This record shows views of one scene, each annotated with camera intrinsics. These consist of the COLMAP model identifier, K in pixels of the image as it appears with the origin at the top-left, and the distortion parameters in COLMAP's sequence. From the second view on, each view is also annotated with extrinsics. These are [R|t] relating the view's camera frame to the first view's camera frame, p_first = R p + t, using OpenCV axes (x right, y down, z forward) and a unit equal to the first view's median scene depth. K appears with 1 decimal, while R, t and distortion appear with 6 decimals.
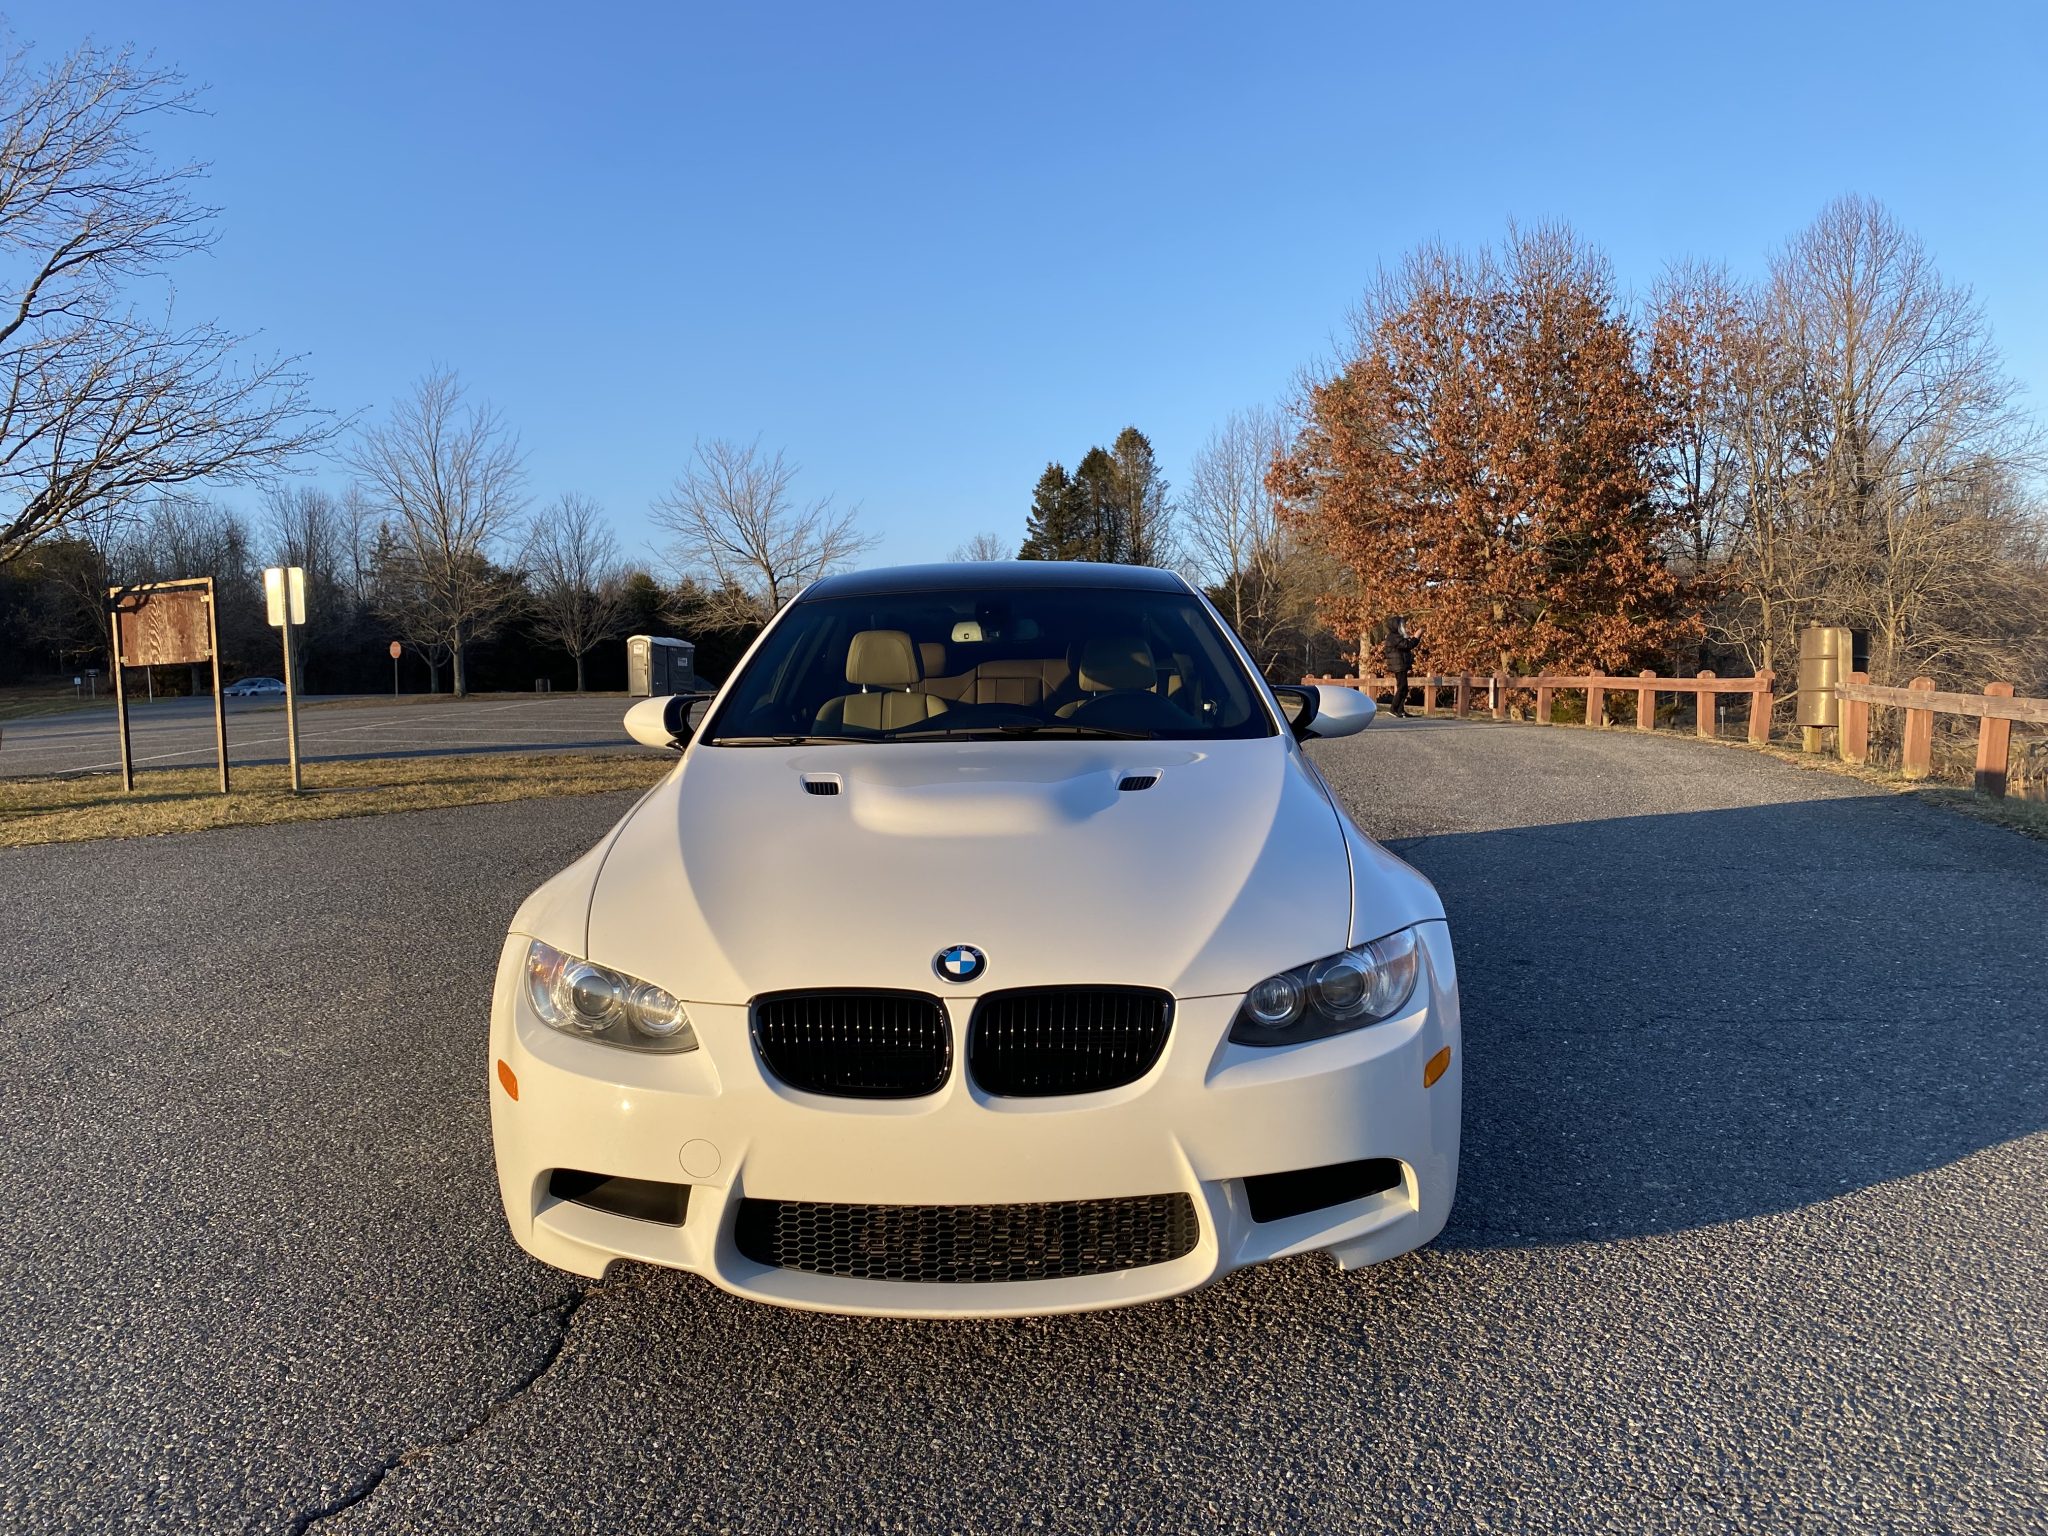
lens RADIAL K [[1568.2, 0, 1001.0], [0, 1568.2, 779.0], [0, 0, 1]] dist [0.003472, 0.001270]
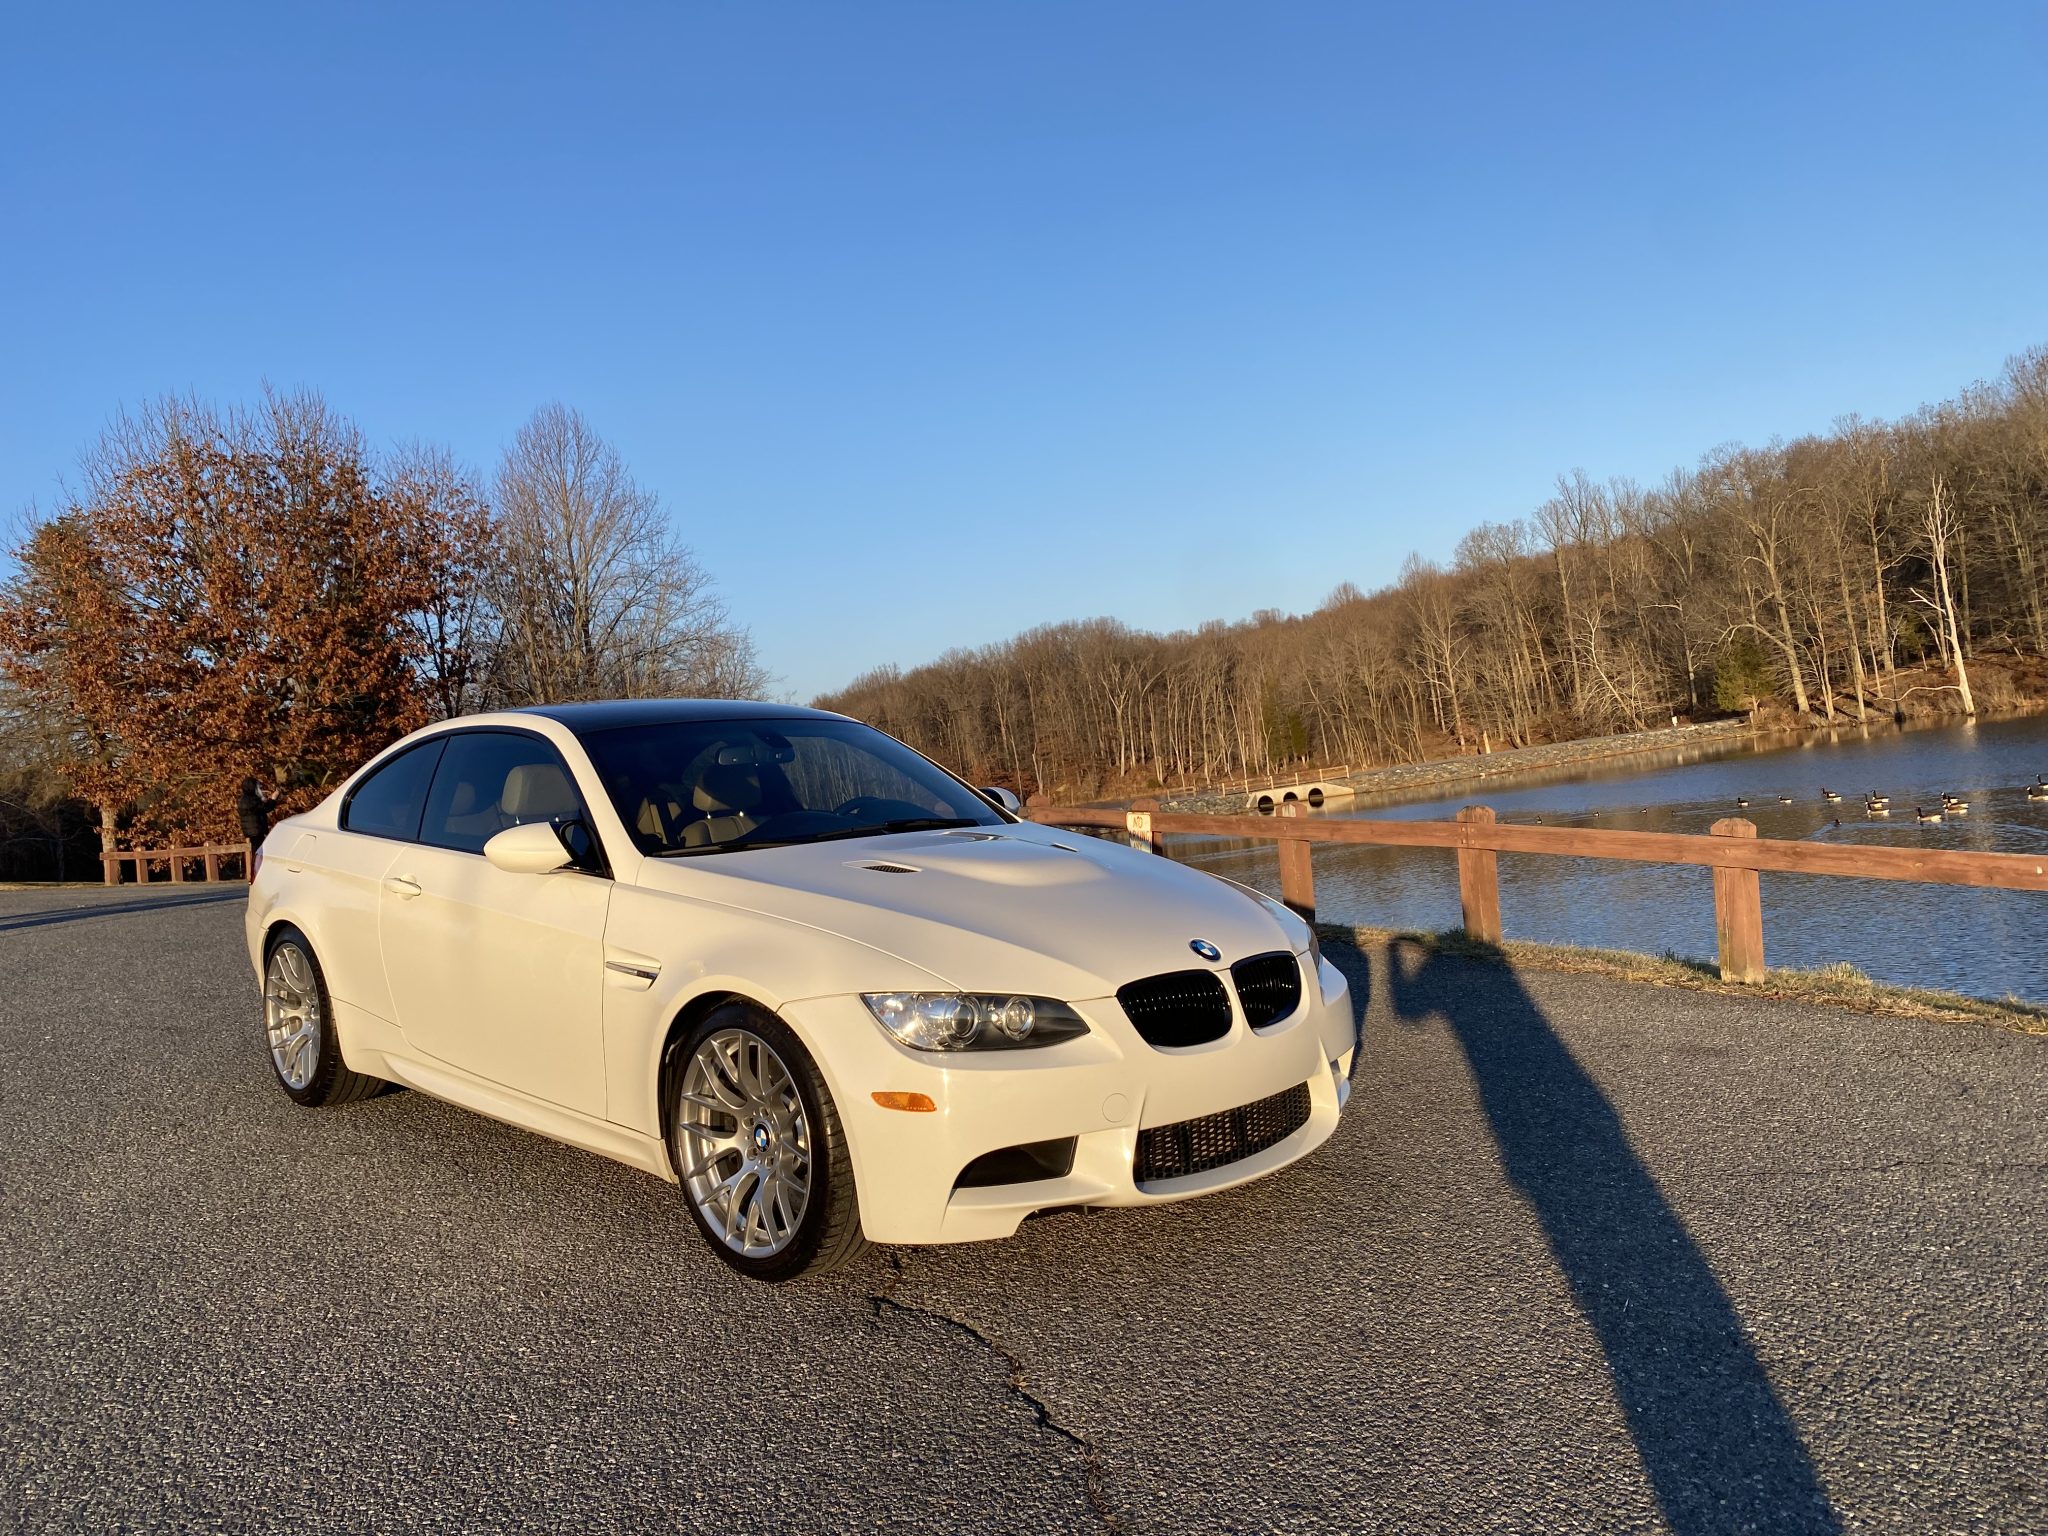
lens RADIAL K [[1568.2, 0, 1001.0], [0, 1568.2, 779.0], [0, 0, 1]] dist [0.003472, 0.001270]
pose [[0.703025, -0.034172, 0.710344, -0.066003], [0.107253, 0.992515, -0.058401, 0.001108], [-0.703031, 0.117244, 0.701428, 0.003288]]
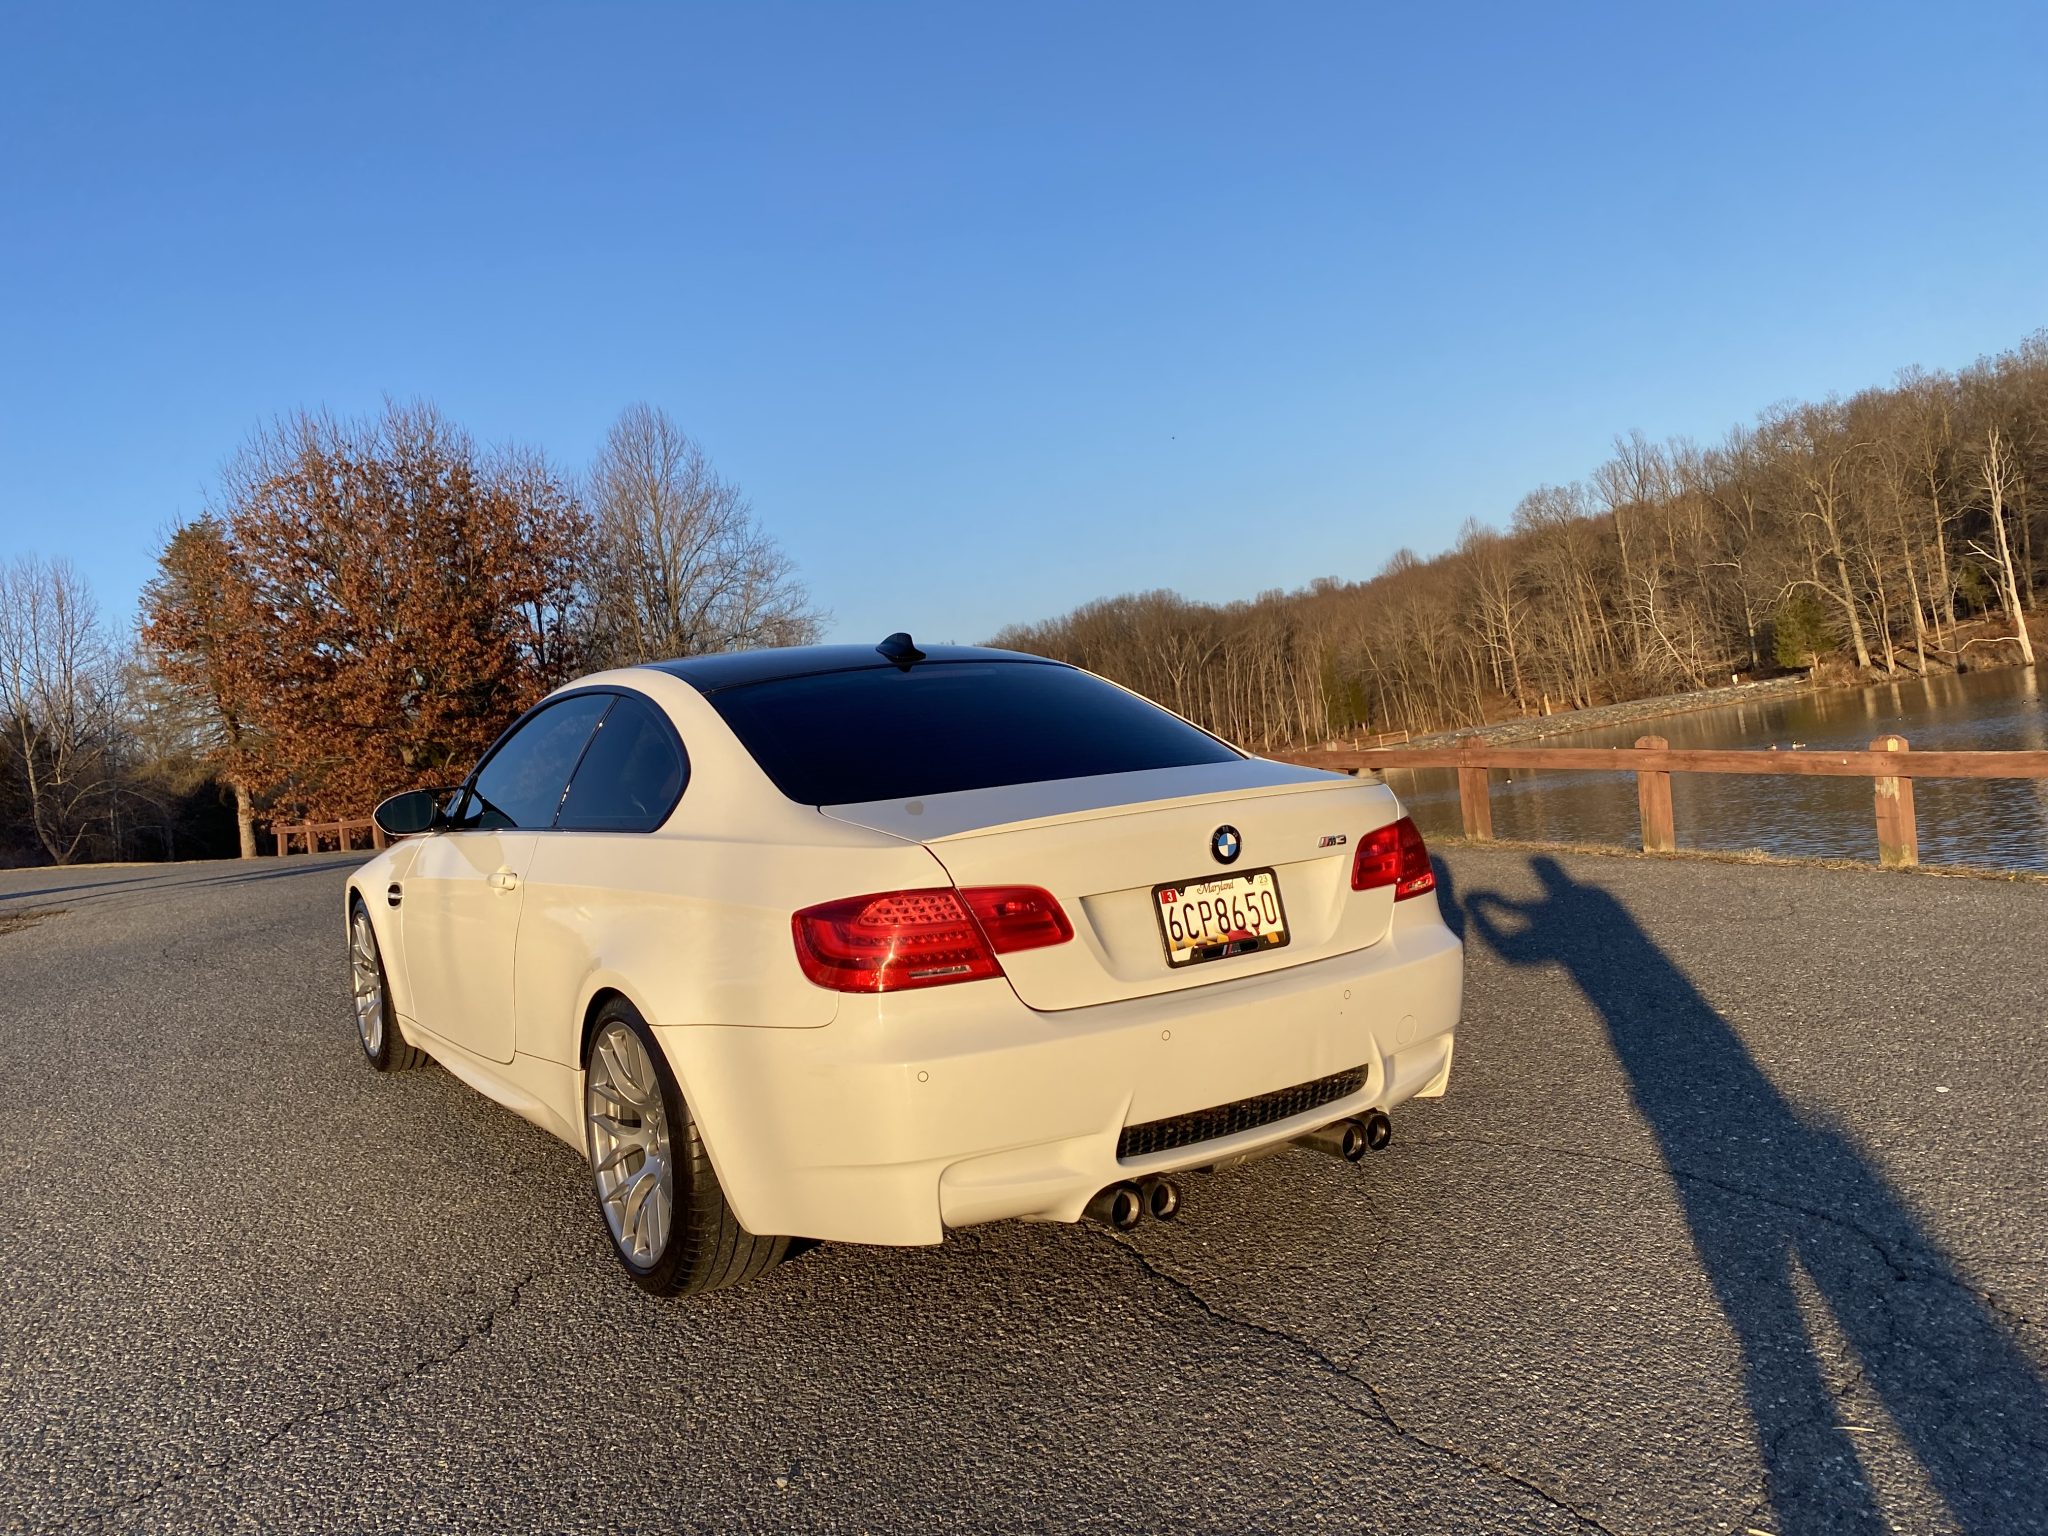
lens RADIAL K [[1557.3, 0, 997.4], [0, 1557.3, 757.3], [0, 0, 1]] dist [0.007113, -0.003094]
pose [[0.730809, -0.051215, 0.680658, -0.116629], [0.126224, 0.990123, -0.061024, 0.008628], [-0.670809, 0.130512, 0.730056, -0.034782]]
